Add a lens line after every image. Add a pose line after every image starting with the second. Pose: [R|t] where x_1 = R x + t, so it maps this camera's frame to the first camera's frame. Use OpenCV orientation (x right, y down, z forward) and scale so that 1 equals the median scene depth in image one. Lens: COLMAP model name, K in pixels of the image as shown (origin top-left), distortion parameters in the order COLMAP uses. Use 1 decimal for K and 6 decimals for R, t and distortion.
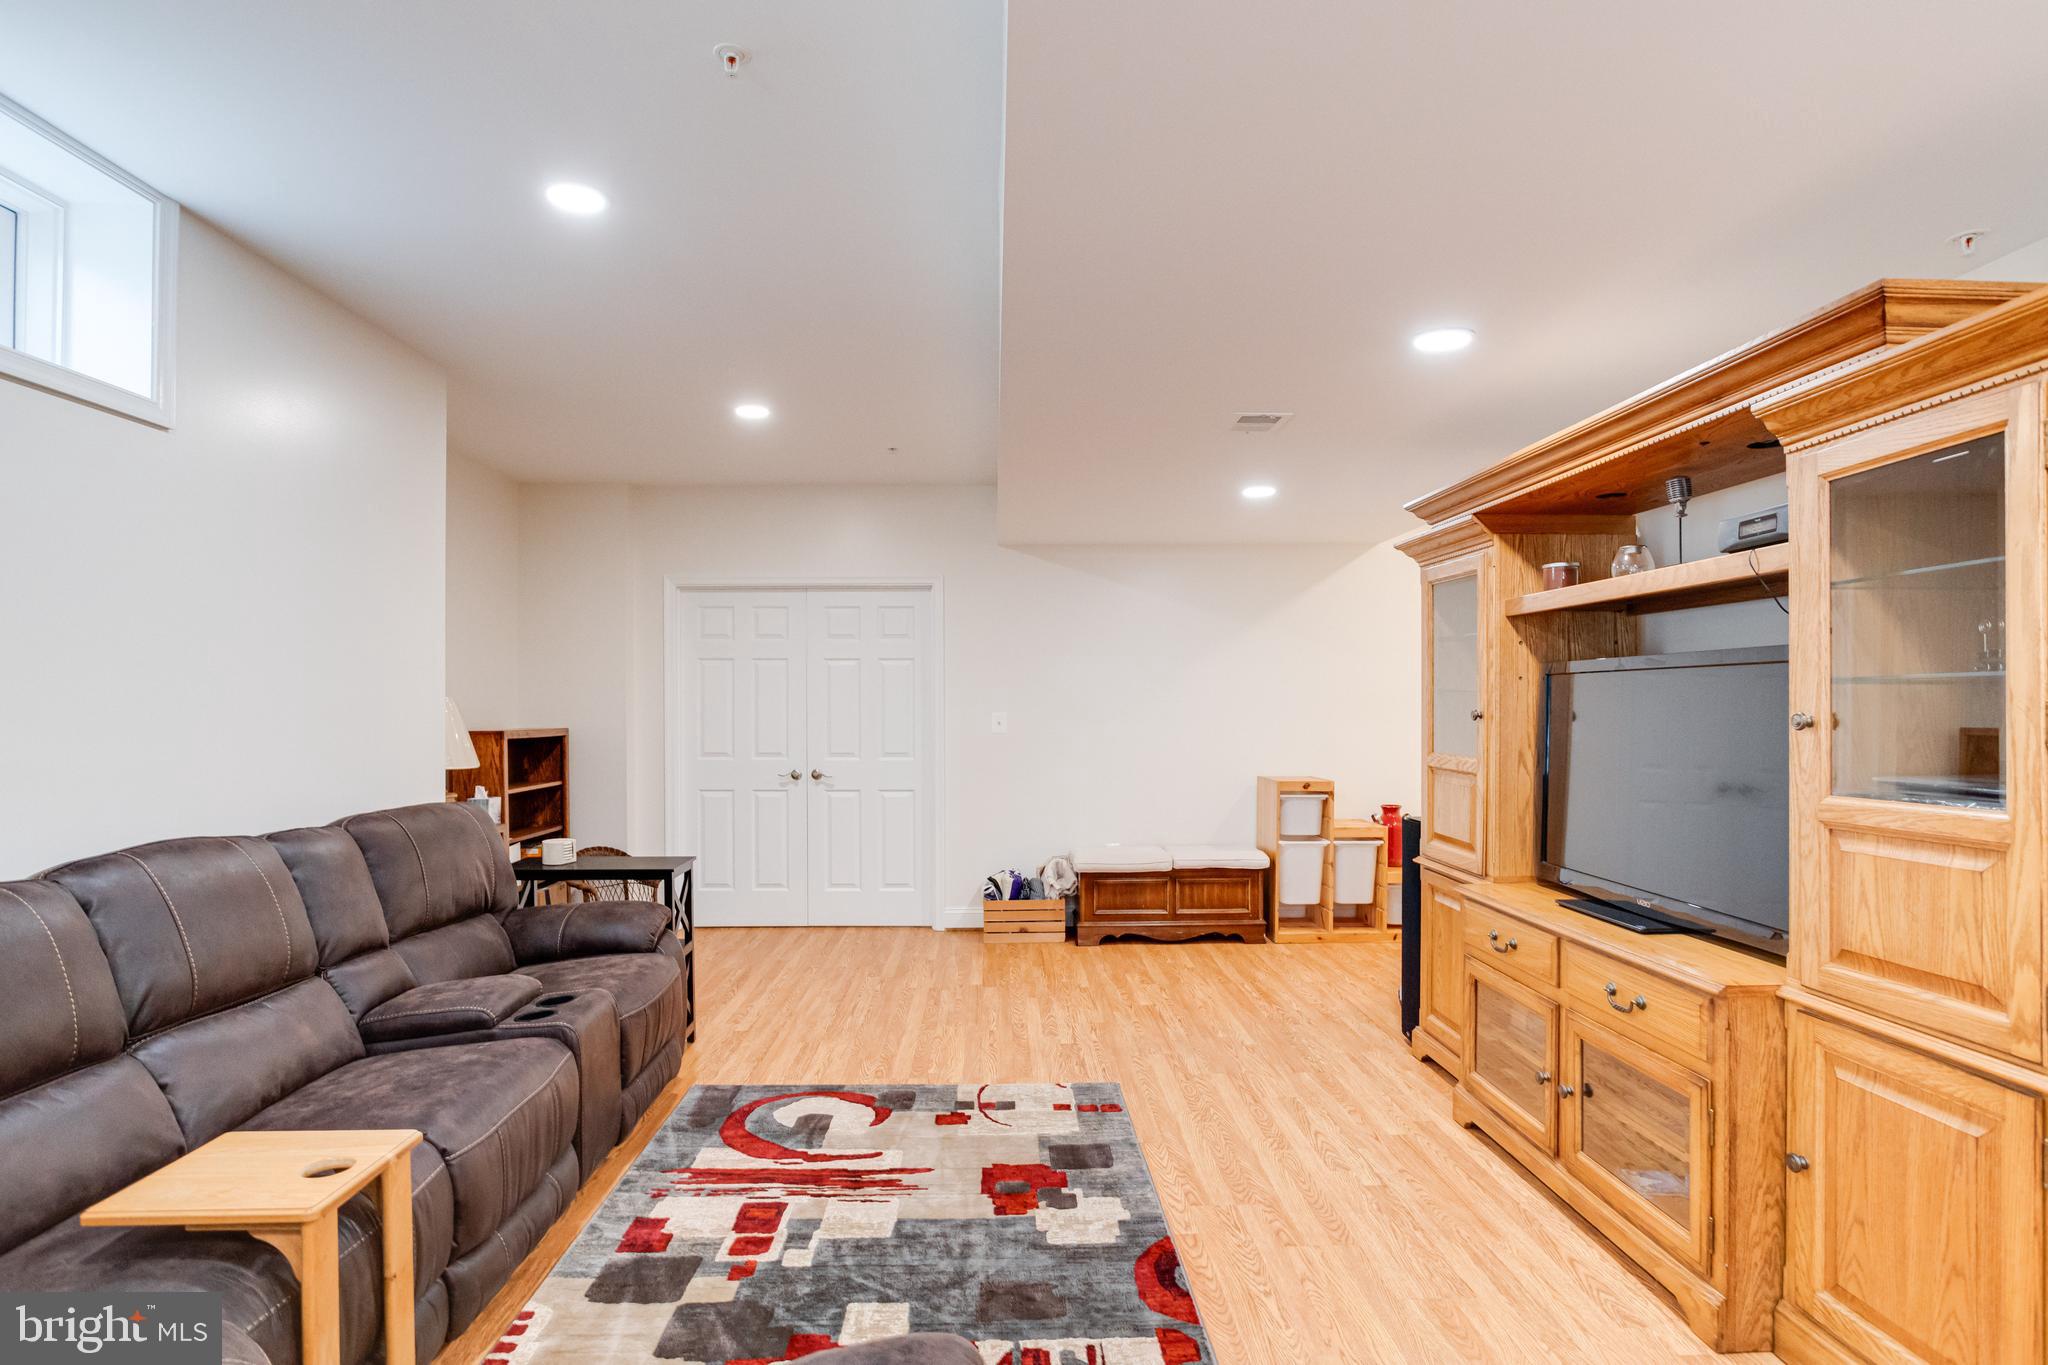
lens RADIAL K [[1034.2, 0, 1020.5], [0, 1034.2, 708.2], [0, 0, 1]] dist [-0.045375, 0.022955]
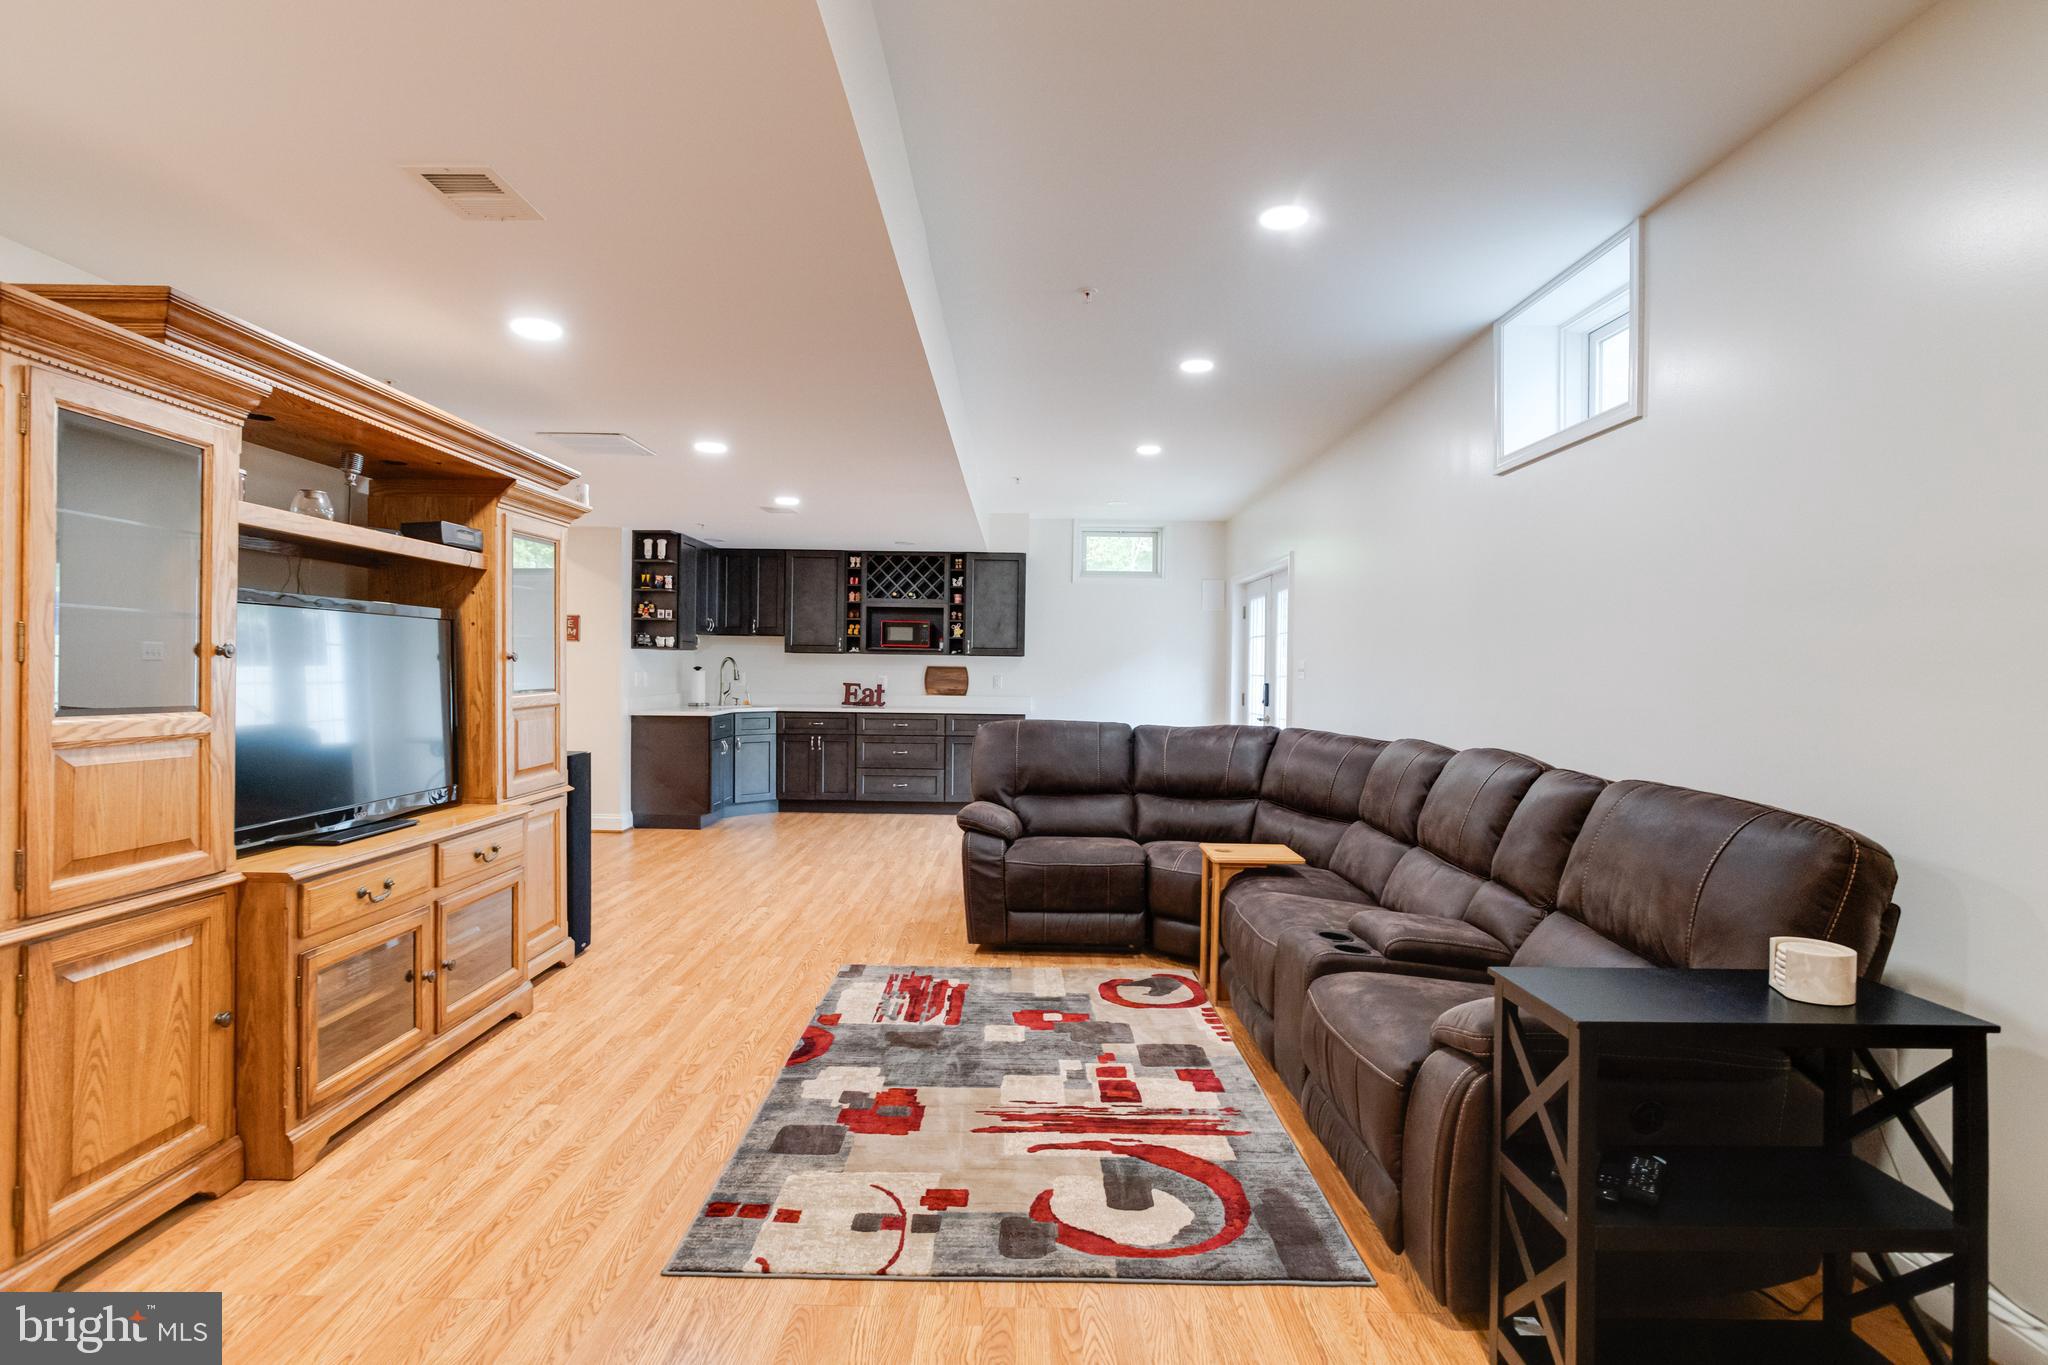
lens RADIAL K [[995.9, 0, 1022.8], [0, 995.9, 661.3], [0, 0, 1]] dist [-0.038927, 0.025628]
pose [[-0.999620, -0.009754, 0.025776, -0.158689], [-0.009894, 0.999937, -0.005294, 0.014205], [-0.025722, -0.005547, -0.999654, 1.989130]]
